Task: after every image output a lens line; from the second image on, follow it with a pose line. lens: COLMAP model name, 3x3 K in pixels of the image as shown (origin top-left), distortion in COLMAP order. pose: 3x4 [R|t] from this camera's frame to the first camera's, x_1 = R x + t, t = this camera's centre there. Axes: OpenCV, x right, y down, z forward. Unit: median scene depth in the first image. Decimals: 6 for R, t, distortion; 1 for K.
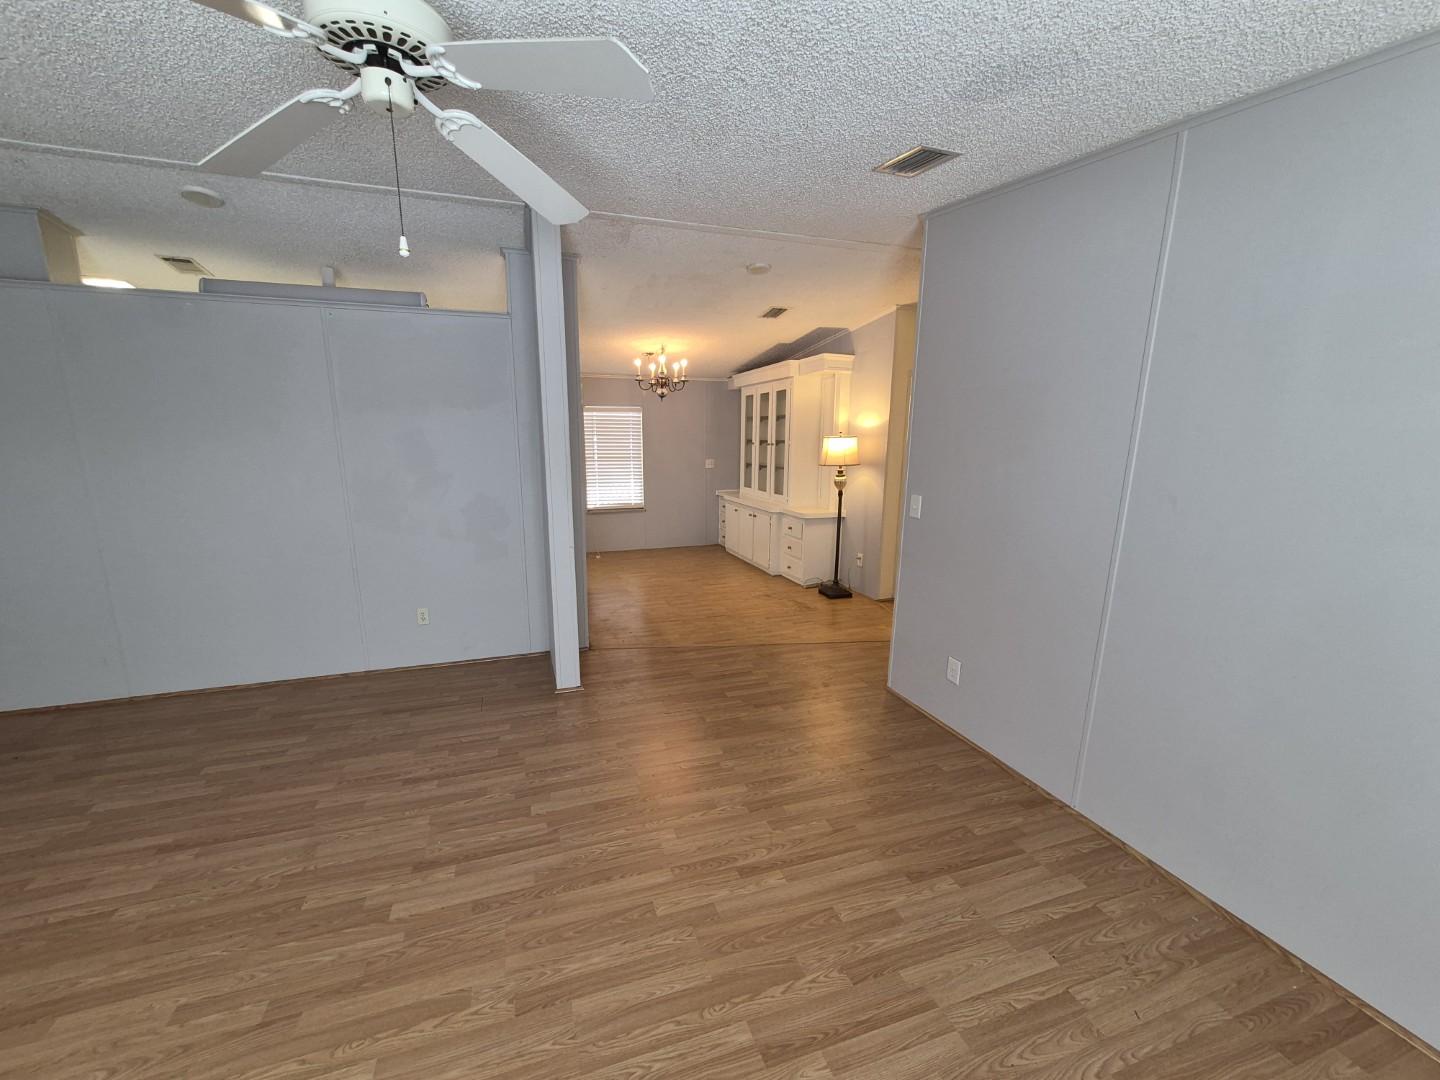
lens RADIAL K [[564.0, 0, 696.9], [0, 564.0, 552.1], [0, 0, 1]] dist [0.006482, -0.002730]
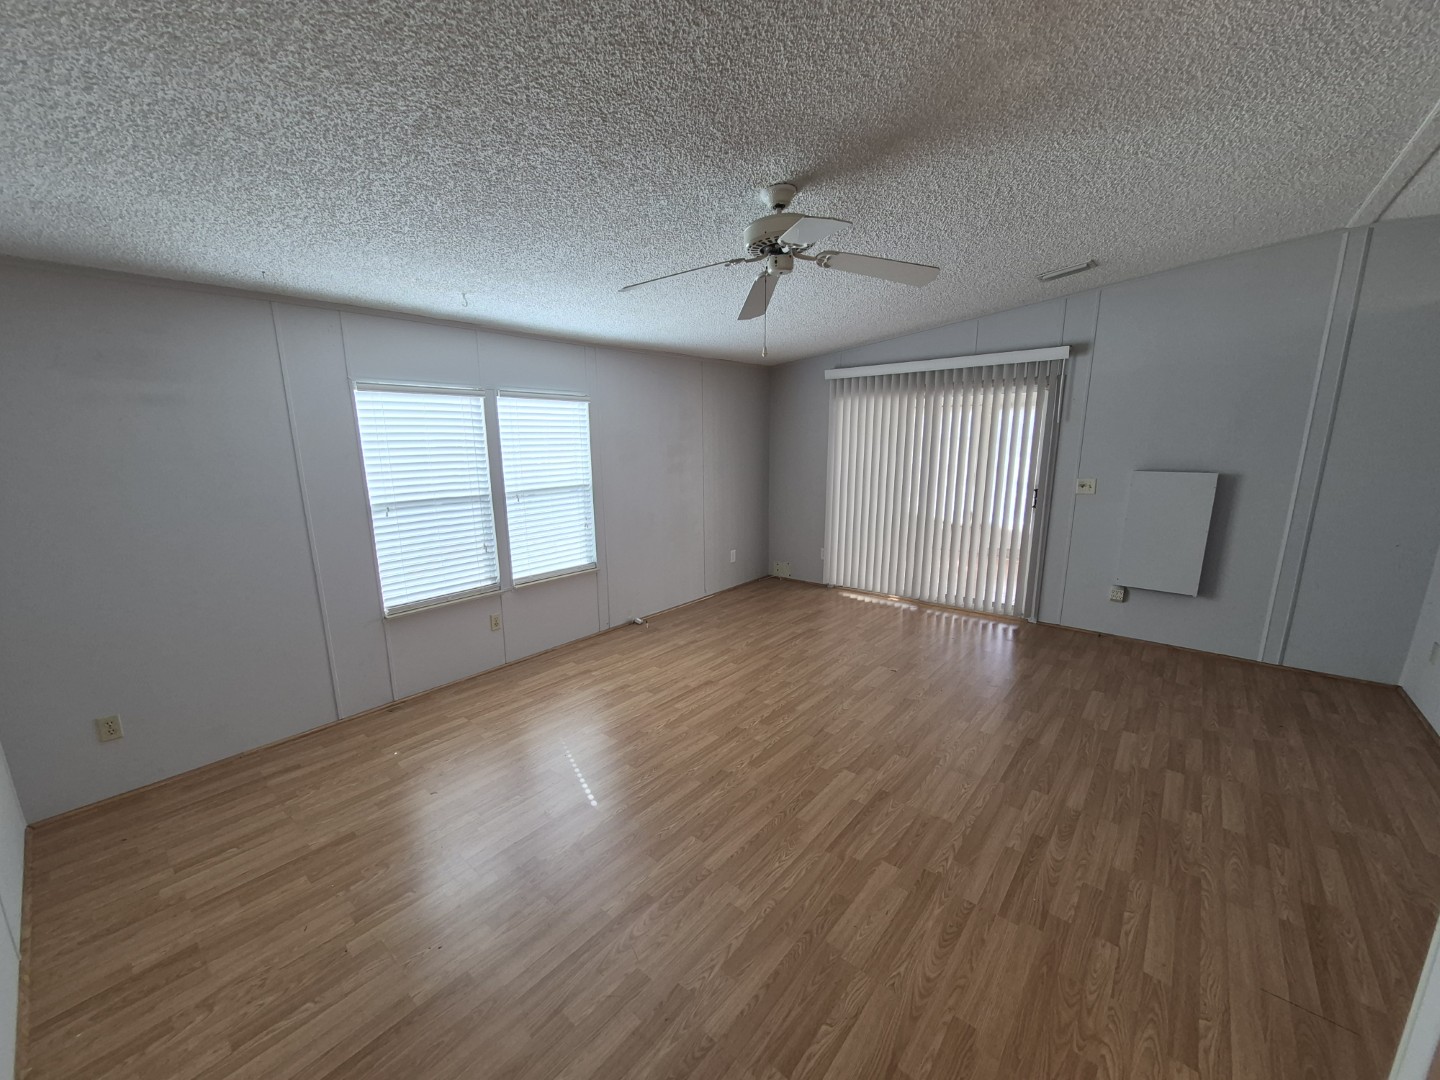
lens RADIAL K [[564.0, 0, 698.7], [0, 564.0, 557.5], [0, 0, 1]] dist [0.006482, -0.002730]
pose [[-0.857852, 0.120498, -0.499570, 0.165132], [-0.090188, 0.921733, 0.377193, -0.140834], [0.505921, 0.368631, -0.779843, 0.620318]]
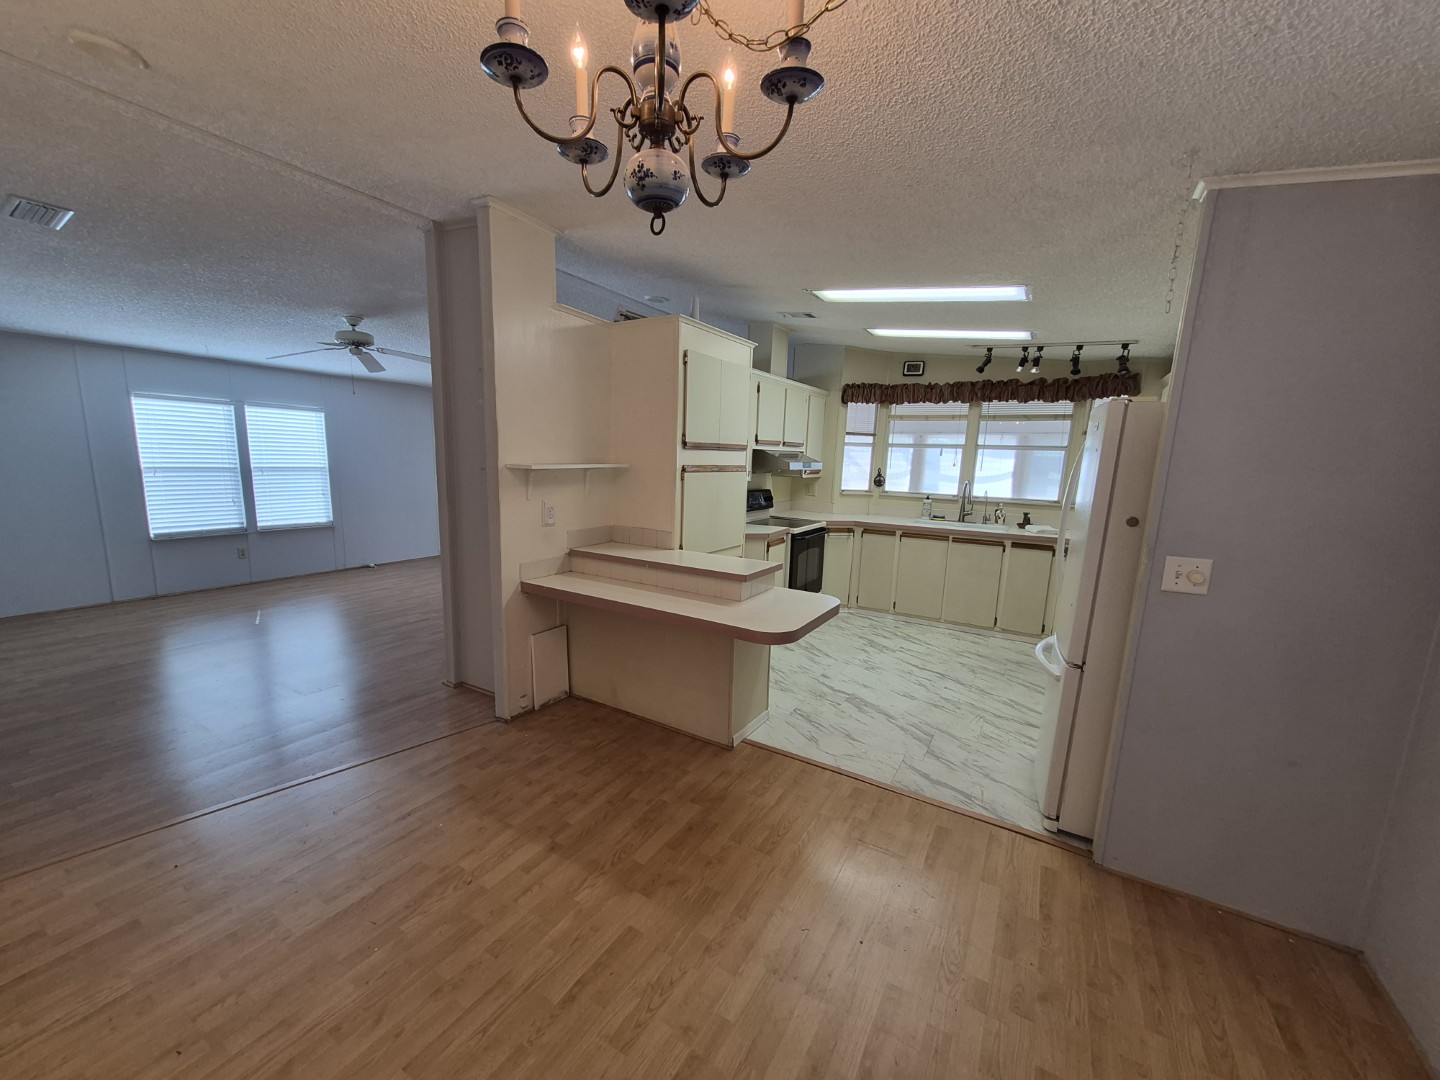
lens RADIAL K [[564.0, 0, 695.6], [0, 564.0, 553.3], [0, 0, 1]] dist [0.006482, -0.002730]
pose [[-0.766902, 0.087949, -0.635710, 0.054195], [-0.157035, 0.934736, 0.318761, -0.260418], [0.622255, 0.344287, -0.703040, 1.308289]]
